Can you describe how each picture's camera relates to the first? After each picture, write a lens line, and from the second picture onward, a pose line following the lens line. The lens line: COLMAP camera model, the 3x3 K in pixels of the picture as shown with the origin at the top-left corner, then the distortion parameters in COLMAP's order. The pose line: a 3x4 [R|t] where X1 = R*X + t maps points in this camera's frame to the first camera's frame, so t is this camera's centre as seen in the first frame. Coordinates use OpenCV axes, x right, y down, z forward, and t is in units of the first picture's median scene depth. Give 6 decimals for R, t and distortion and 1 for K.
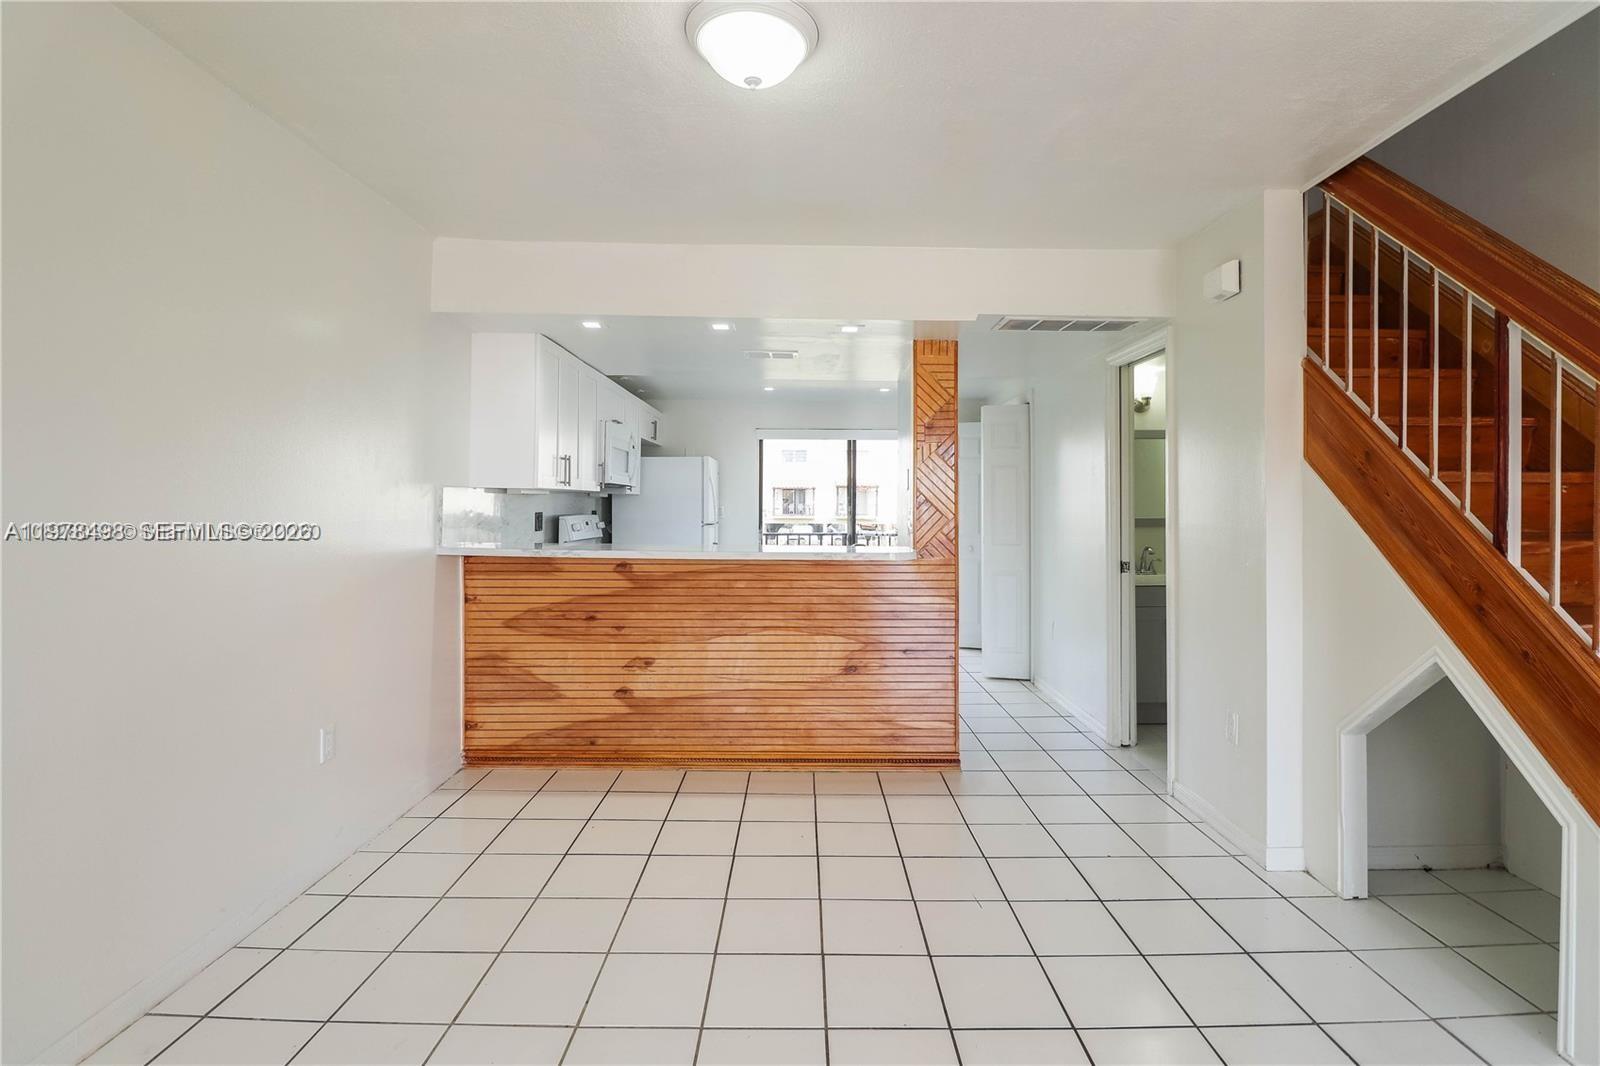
lens RADIAL K [[777.8, 0, 830.2], [0, 777.8, 494.6], [0, 0, 1]] dist [-0.001960, -0.009343]
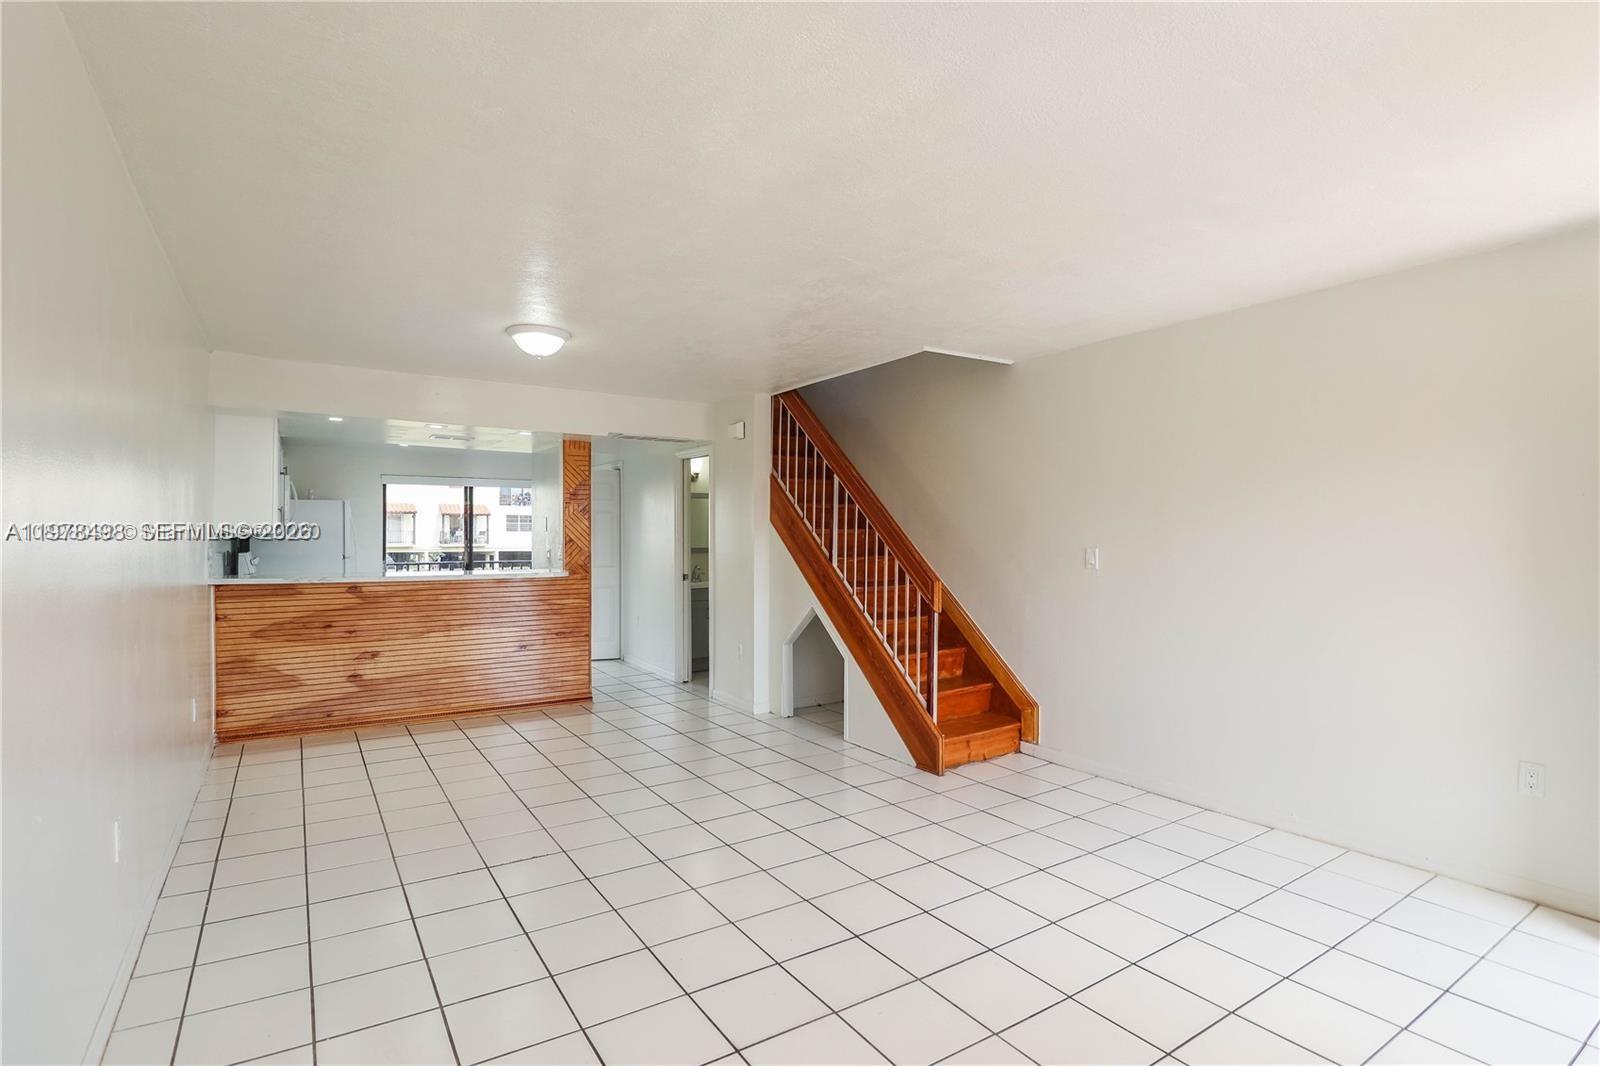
lens RADIAL K [[777.8, 0, 832.3], [0, 777.8, 530.6], [0, 0, 1]] dist [-0.001960, -0.009343]
pose [[0.839246, -0.002905, 0.543744, -0.303180], [-0.005464, 0.999890, 0.013777, -0.037092], [-0.543724, -0.014533, 0.839138, -0.657405]]
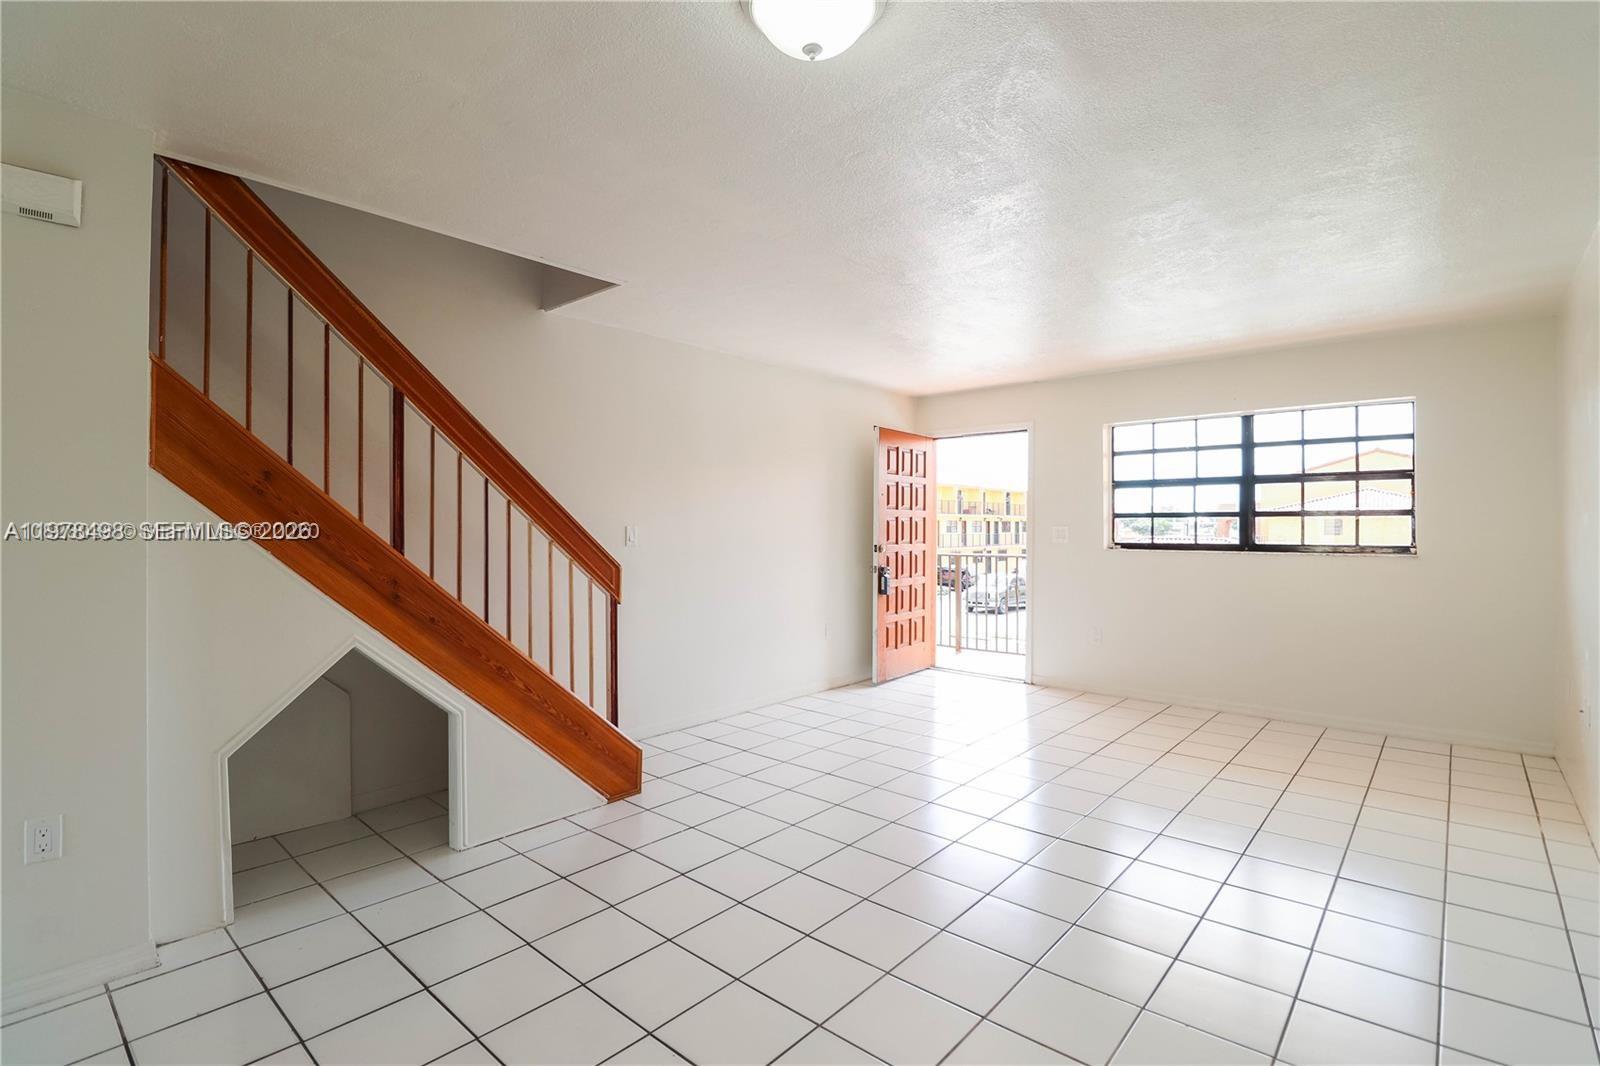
lens RADIAL K [[777.8, 0, 774.2], [0, 777.8, 526.3], [0, 0, 1]] dist [-0.001960, -0.009343]
pose [[-0.727885, -0.006845, 0.685665, -0.340741], [-0.017337, 0.999814, -0.008423, 0.010245], [-0.685480, -0.018019, -0.727868, 0.843371]]
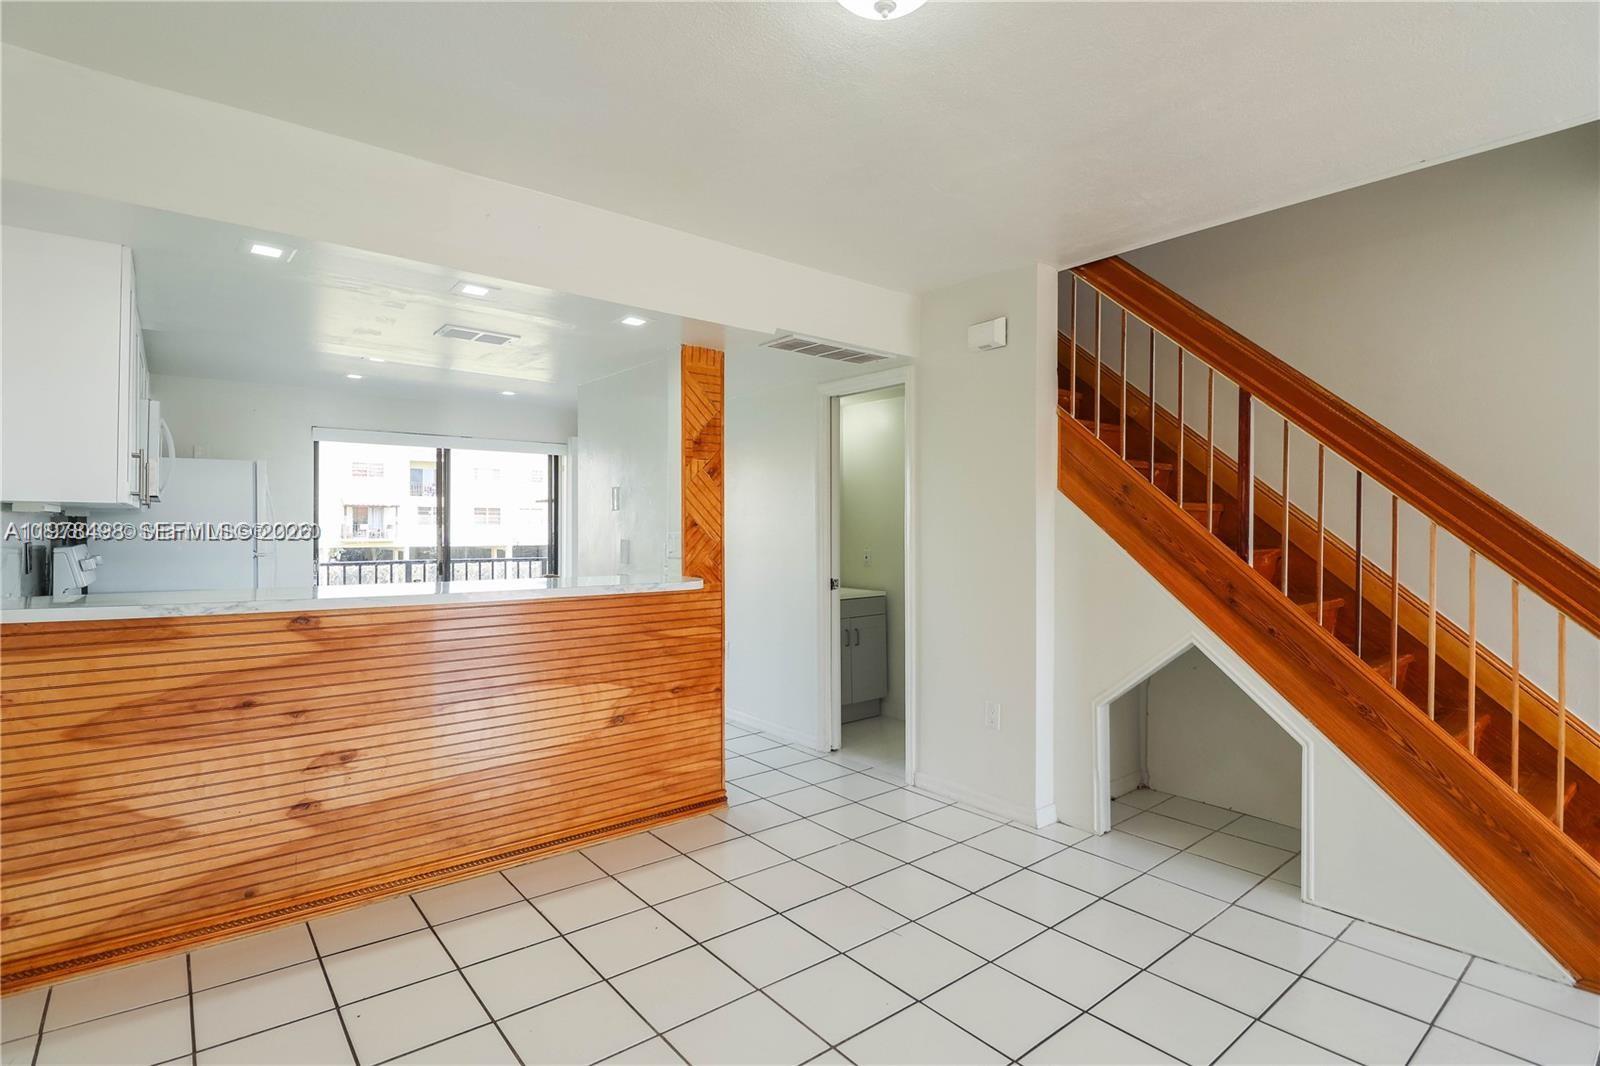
lens RADIAL K [[777.8, 0, 821.0], [0, 777.8, 524.5], [0, 0, 1]] dist [-0.001960, -0.009343]
pose [[0.783753, -0.003616, 0.621062, -0.331128], [-0.005415, 0.999905, 0.012654, -0.002625], [-0.621049, -0.013281, 0.783659, 0.196157]]
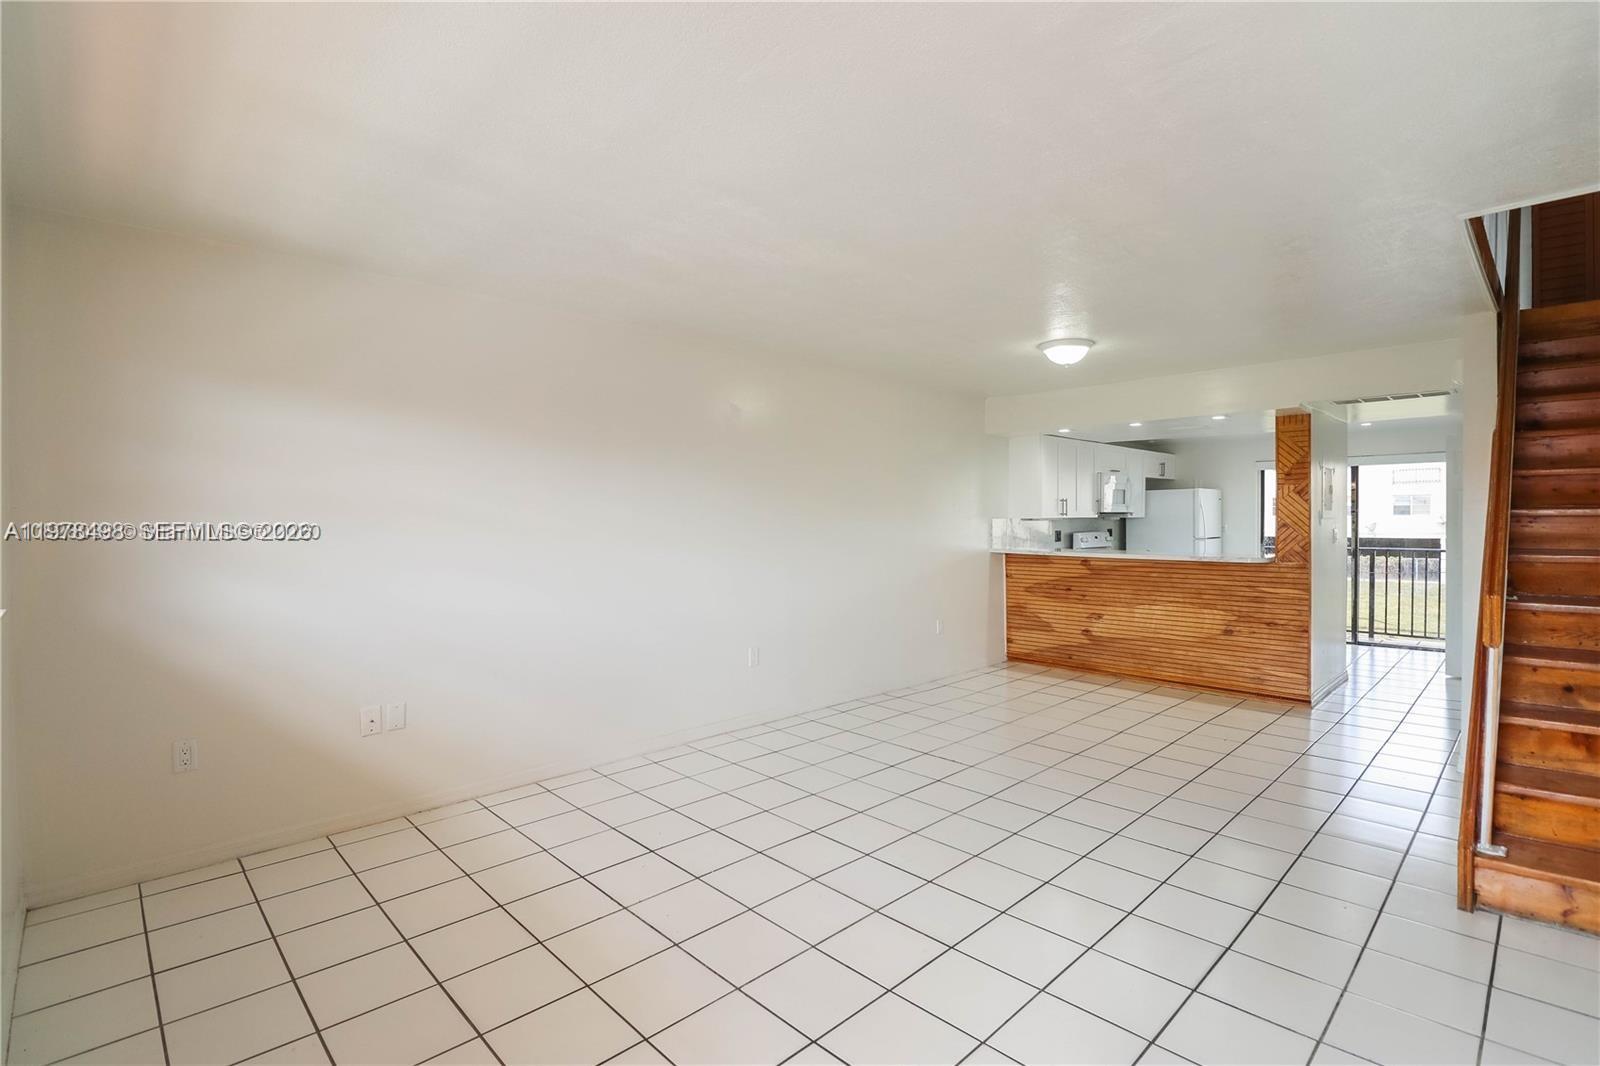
lens RADIAL K [[777.8, 0, 758.8], [0, 777.8, 539.7], [0, 0, 1]] dist [-0.001960, -0.009343]
pose [[0.653747, 0.010937, -0.756634, 0.595140], [0.020434, 0.999276, 0.032099, -0.031362], [0.756437, -0.036445, 0.653050, -0.737061]]
